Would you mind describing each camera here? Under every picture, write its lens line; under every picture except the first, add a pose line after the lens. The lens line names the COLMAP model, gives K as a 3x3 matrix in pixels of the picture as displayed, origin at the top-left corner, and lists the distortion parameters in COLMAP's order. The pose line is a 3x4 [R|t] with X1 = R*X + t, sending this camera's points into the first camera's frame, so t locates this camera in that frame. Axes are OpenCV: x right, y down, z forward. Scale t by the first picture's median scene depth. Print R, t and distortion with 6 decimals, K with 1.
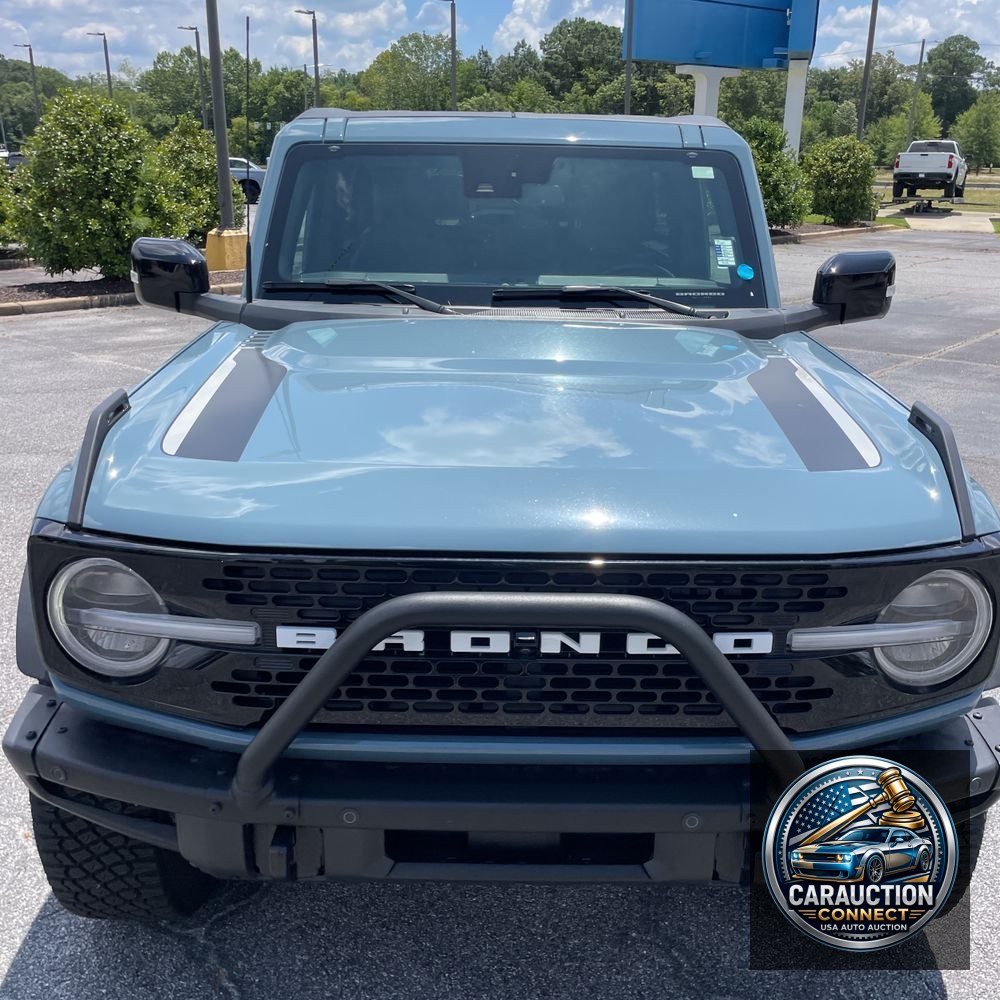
lens RADIAL K [[1029.6, 0, 505.8], [0, 1029.6, 501.0], [0, 0, 1]] dist [0.023524, 0.000000]
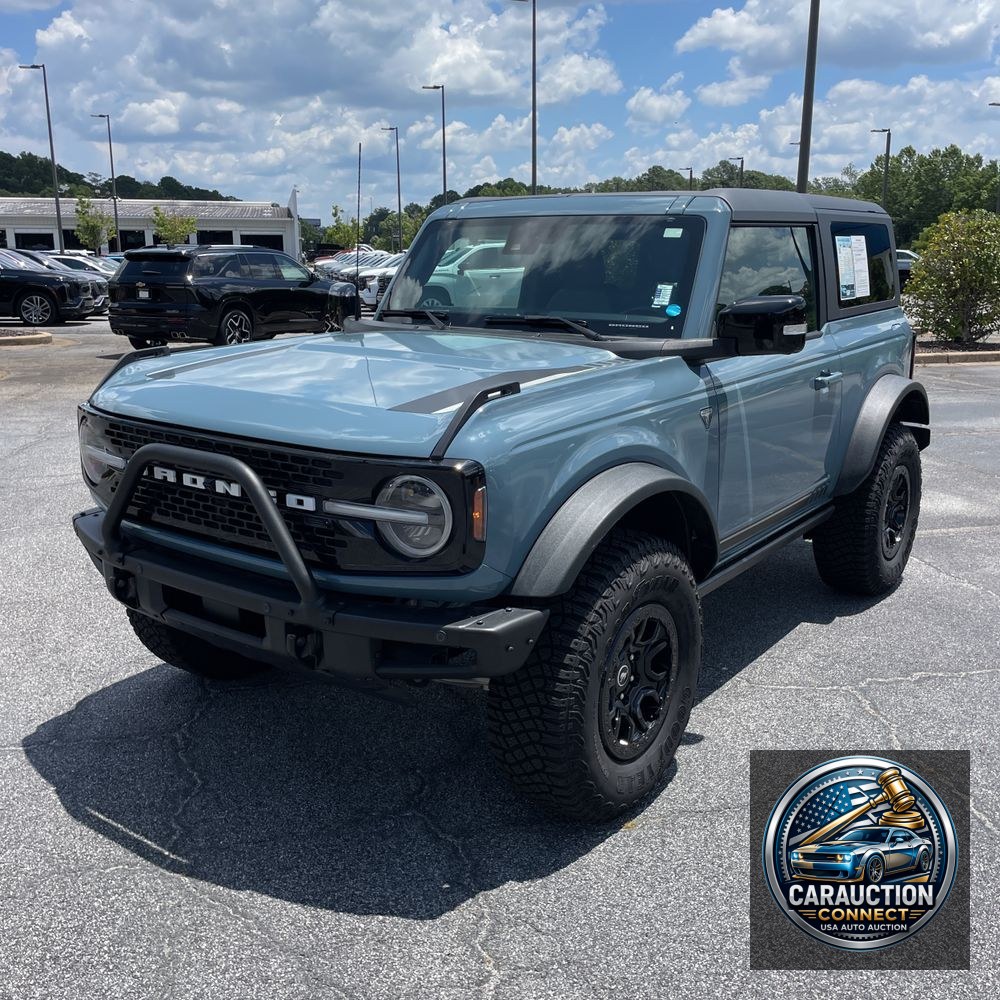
lens RADIAL K [[1029.6, 0, 528.7], [0, 1029.6, 490.3], [0, 0, 1]] dist [0.023524, 0.000000]
pose [[0.809529, 0.123231, -0.574001, 0.825766], [-0.177213, 0.983407, -0.038802, 0.067404], [0.559696, 0.133132, 0.817934, -0.072793]]
